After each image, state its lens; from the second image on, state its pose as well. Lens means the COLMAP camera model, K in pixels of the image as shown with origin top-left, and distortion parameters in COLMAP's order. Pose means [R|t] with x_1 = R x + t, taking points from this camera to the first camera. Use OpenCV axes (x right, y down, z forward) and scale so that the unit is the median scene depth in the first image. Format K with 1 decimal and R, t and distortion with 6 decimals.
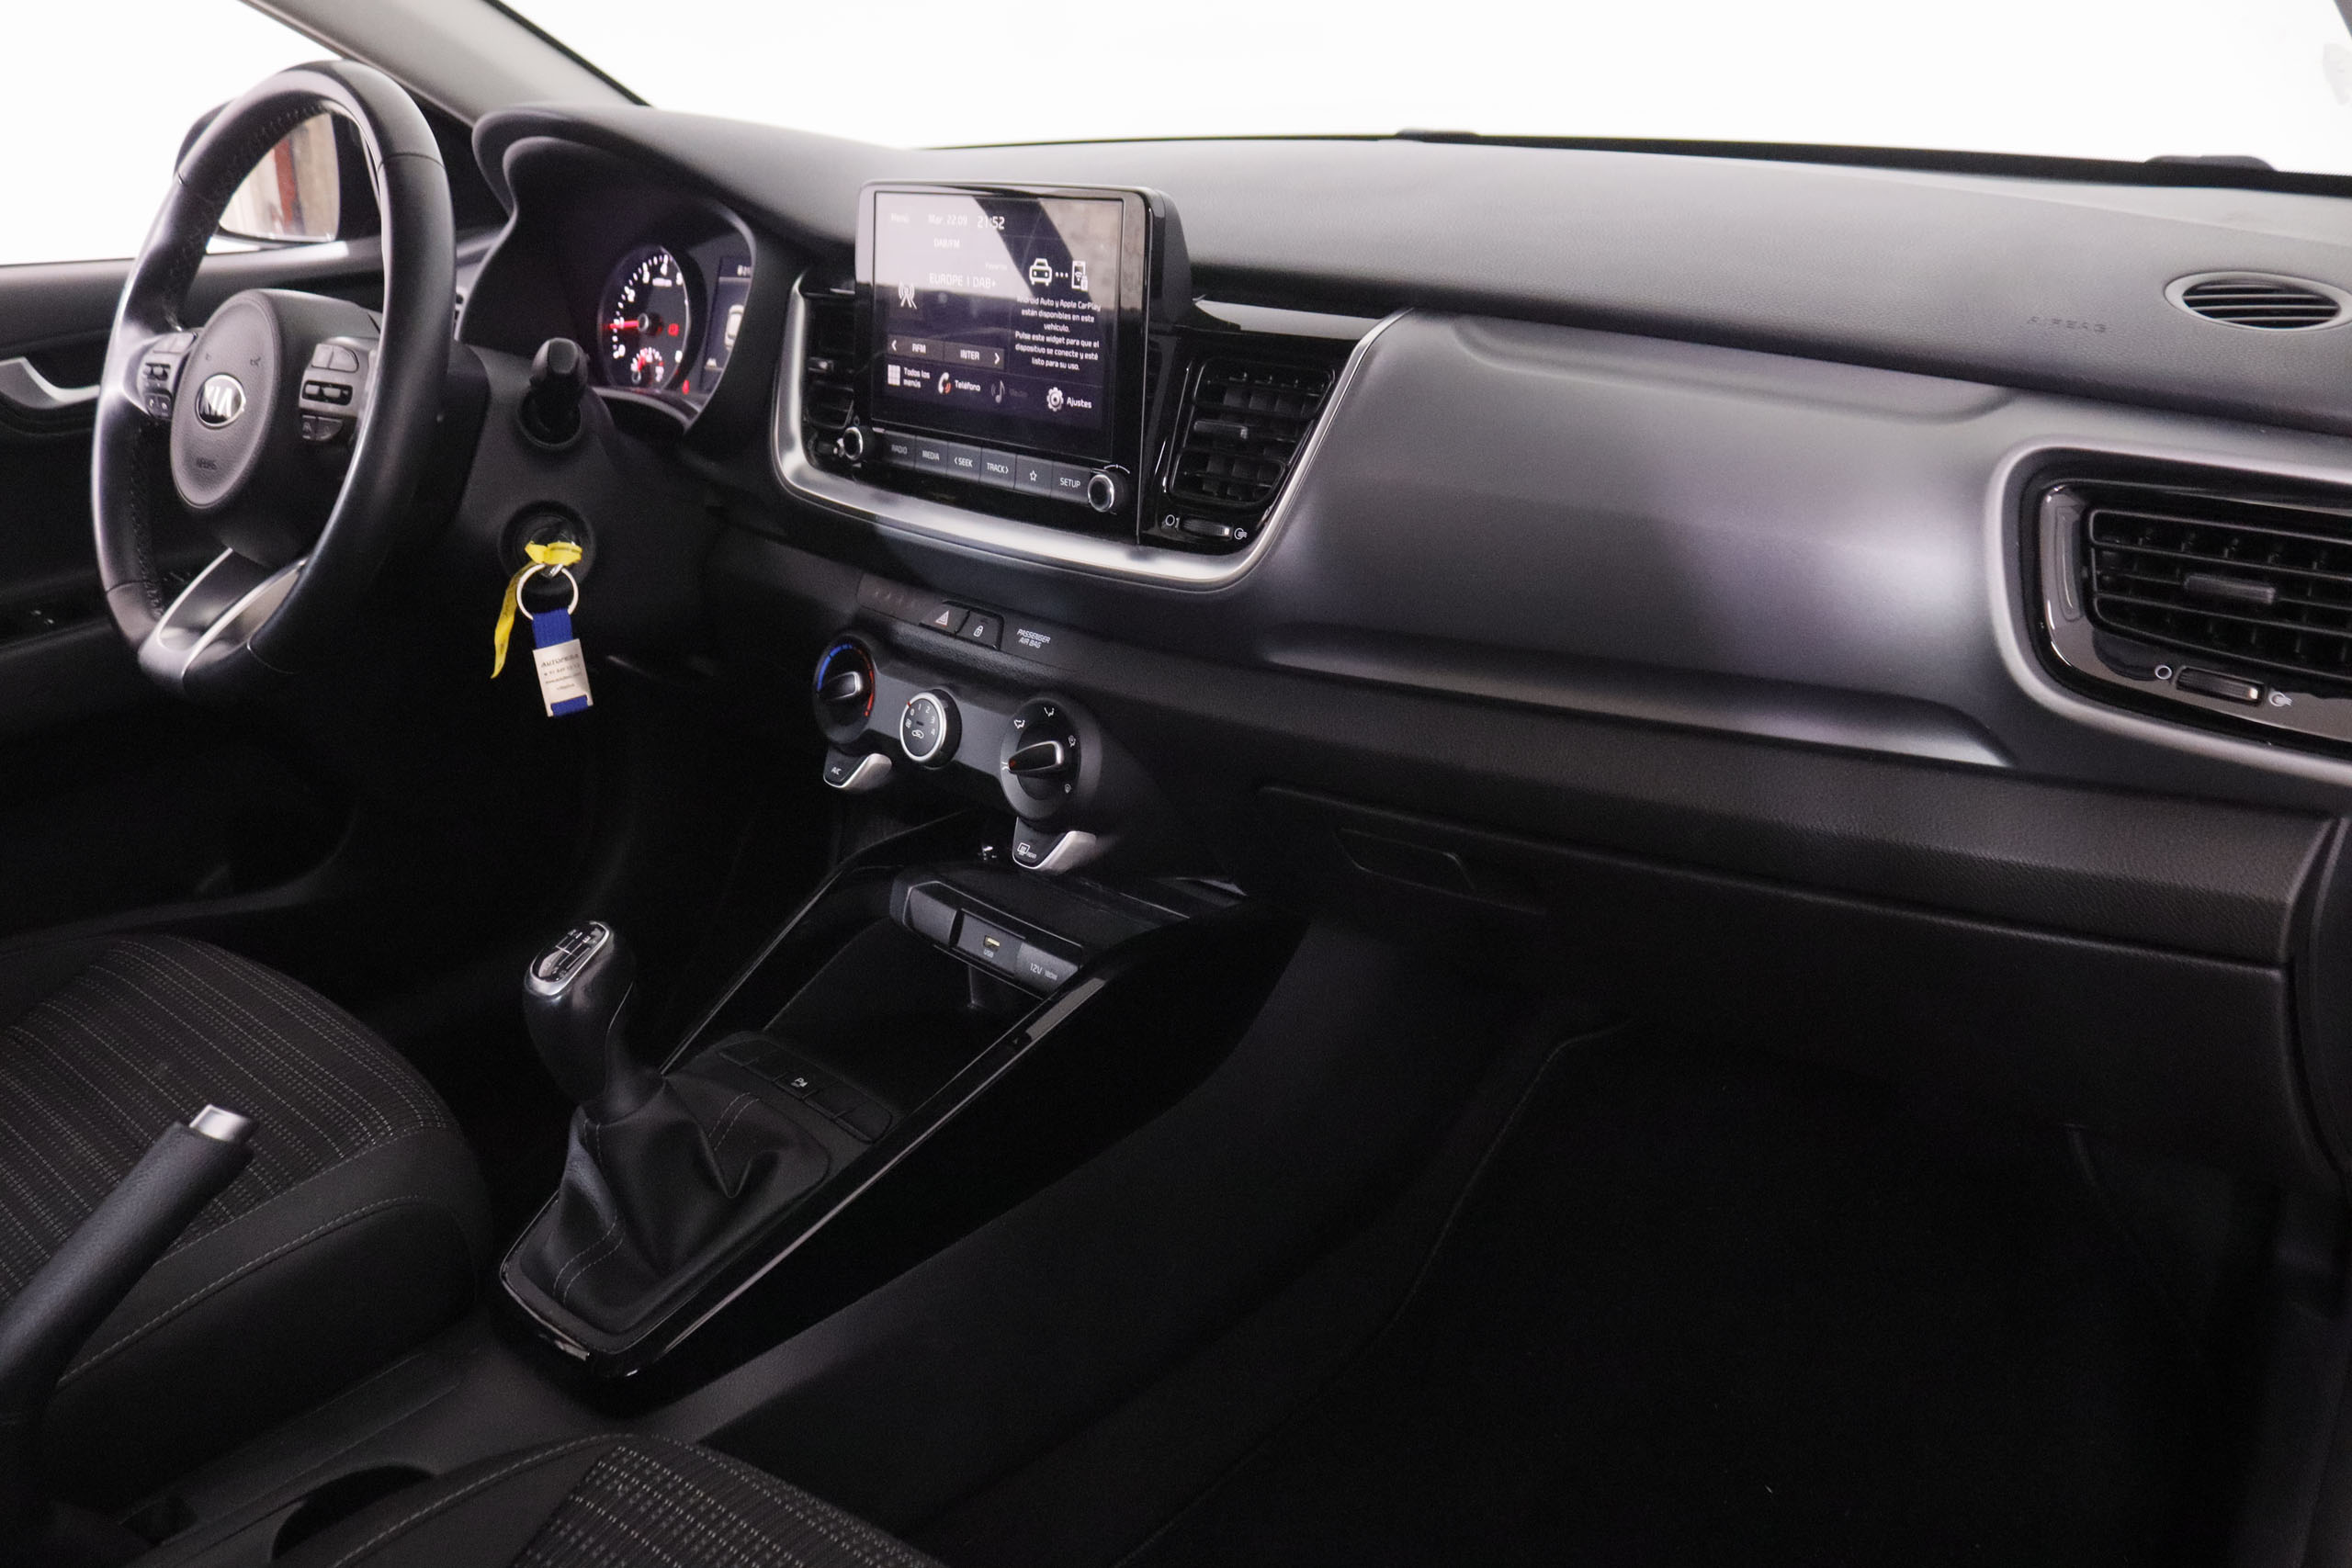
lens RADIAL K [[1900.8, 0, 1176.0], [0, 1900.8, 784.0], [0, 0, 1]] dist [-0.179963, 0.147705]
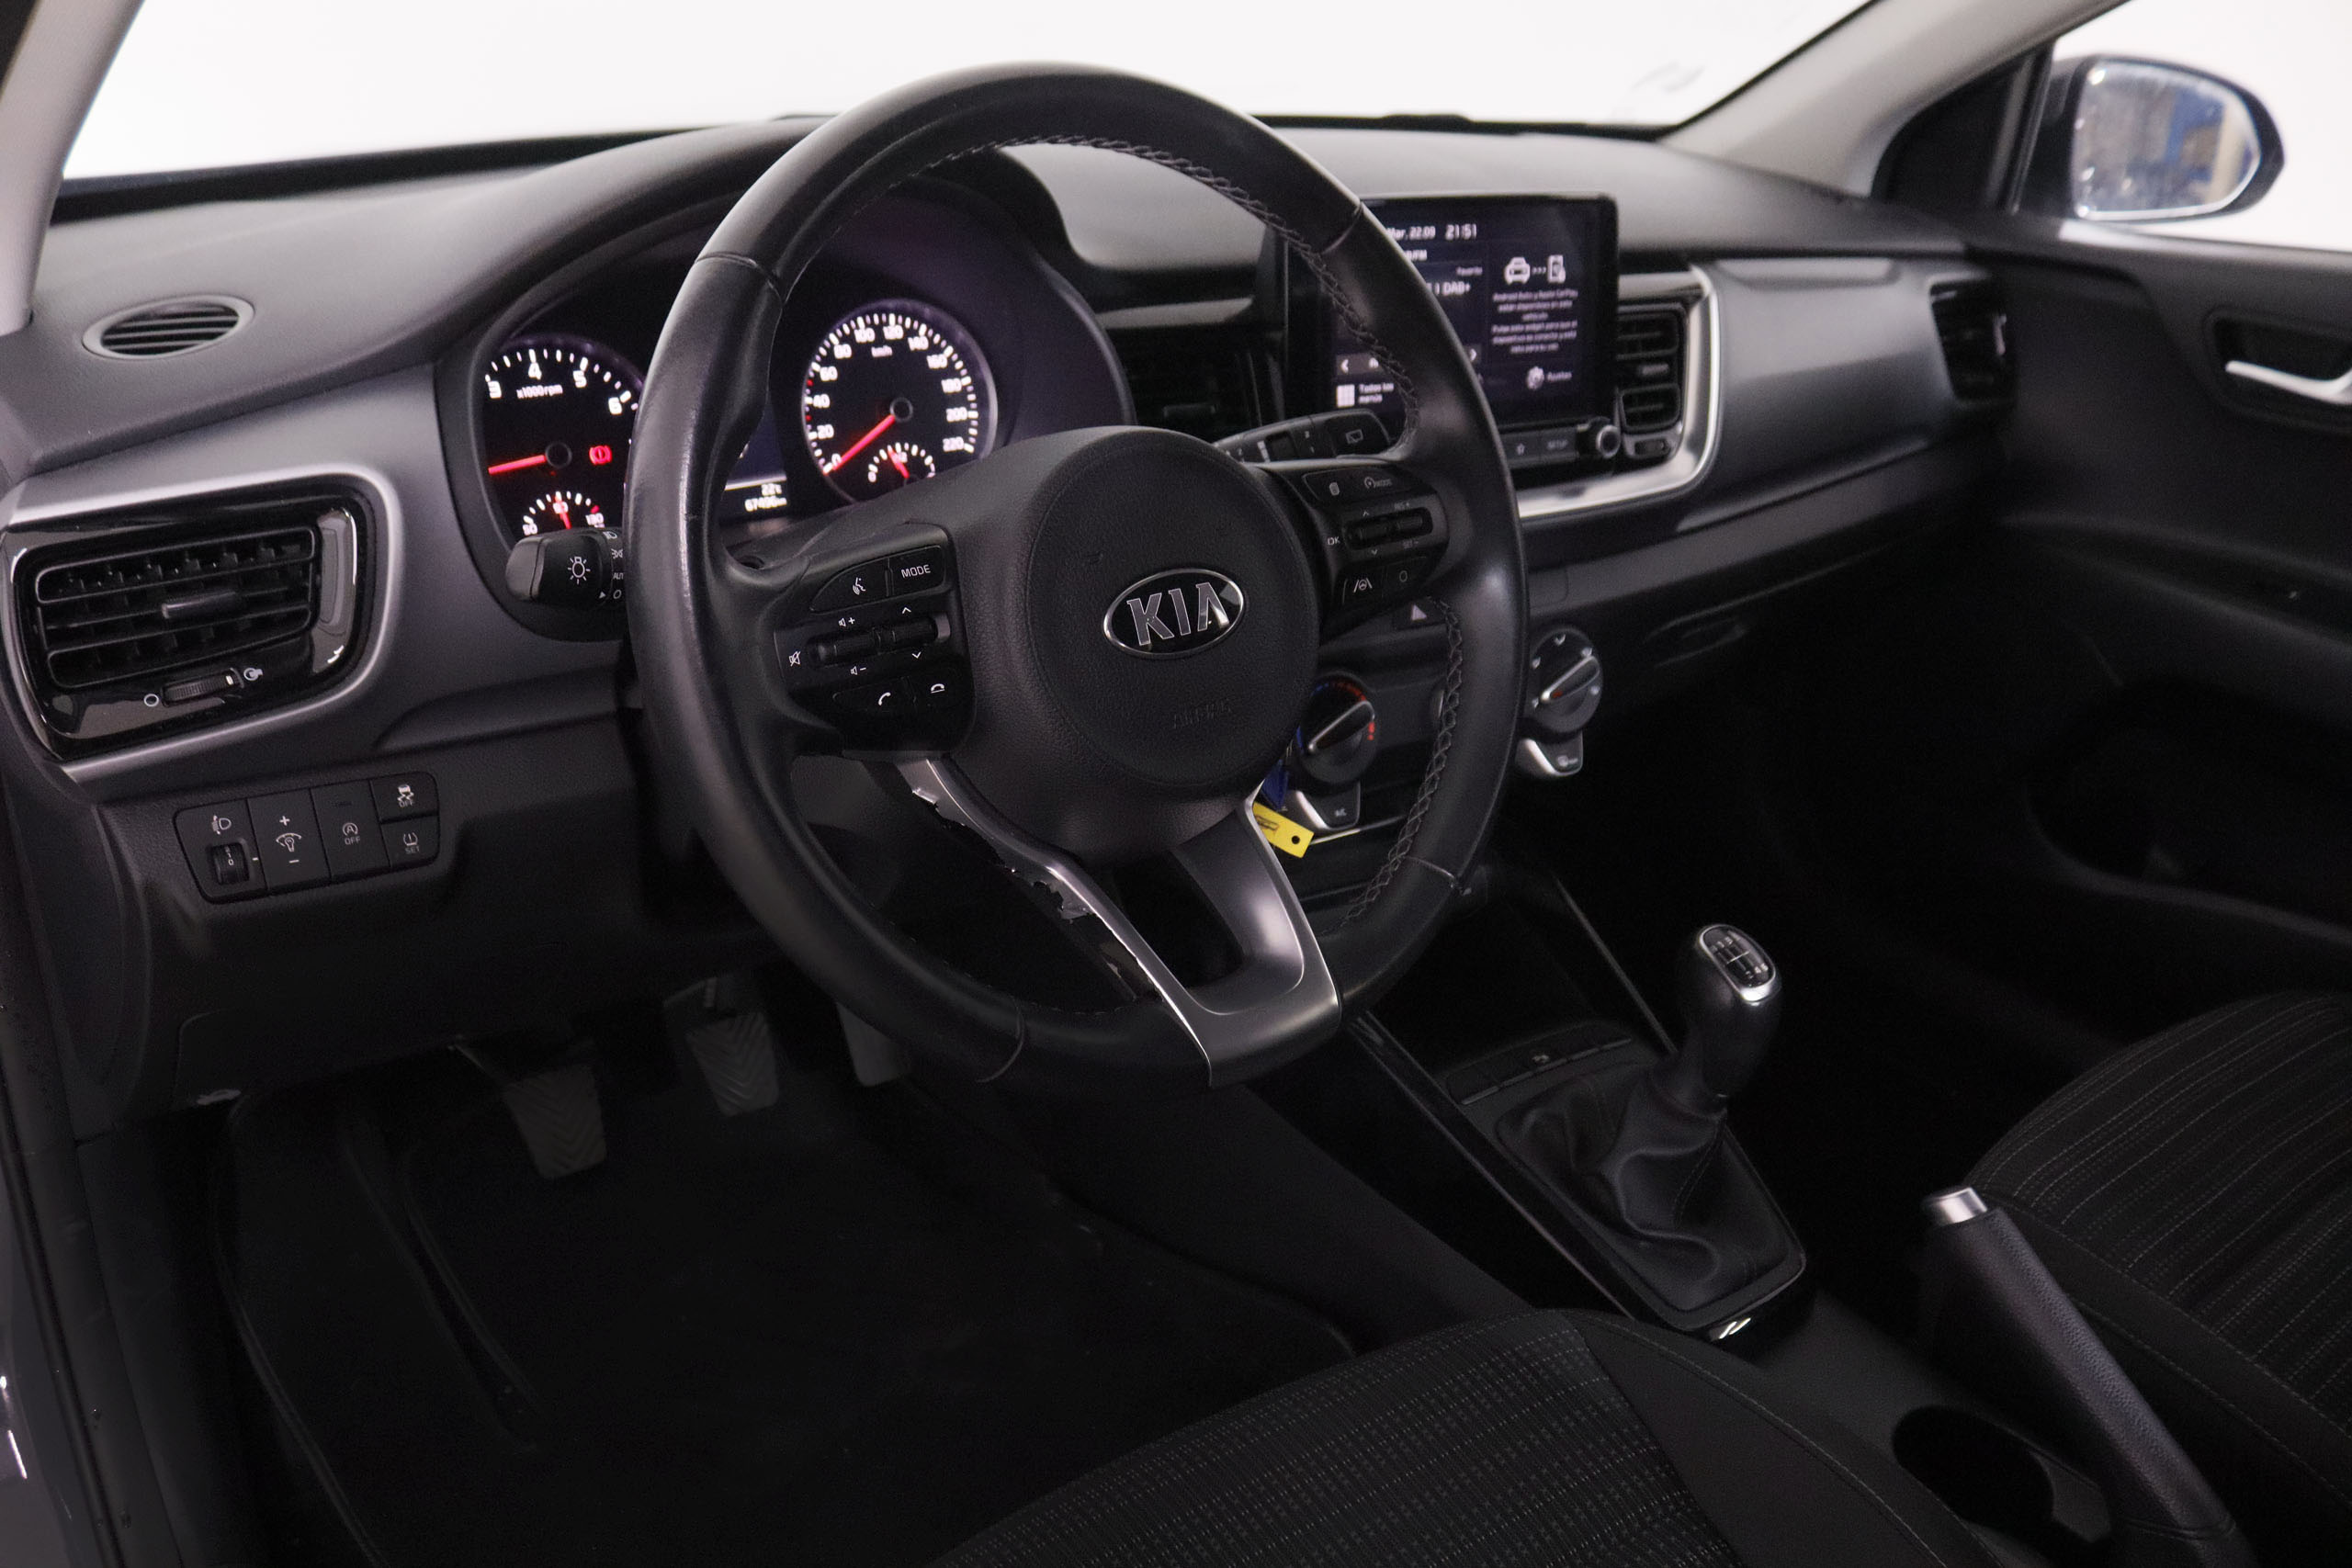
lens RADIAL K [[1900.8, 0, 1176.0], [0, 1900.8, 784.0], [0, 0, 1]] dist [-0.179963, 0.147705]
pose [[0.214213, -0.364178, 0.906359, -1.249226], [0.313164, 0.904522, 0.289426, -0.382080], [-0.925225, 0.221841, 0.307808, 0.908508]]
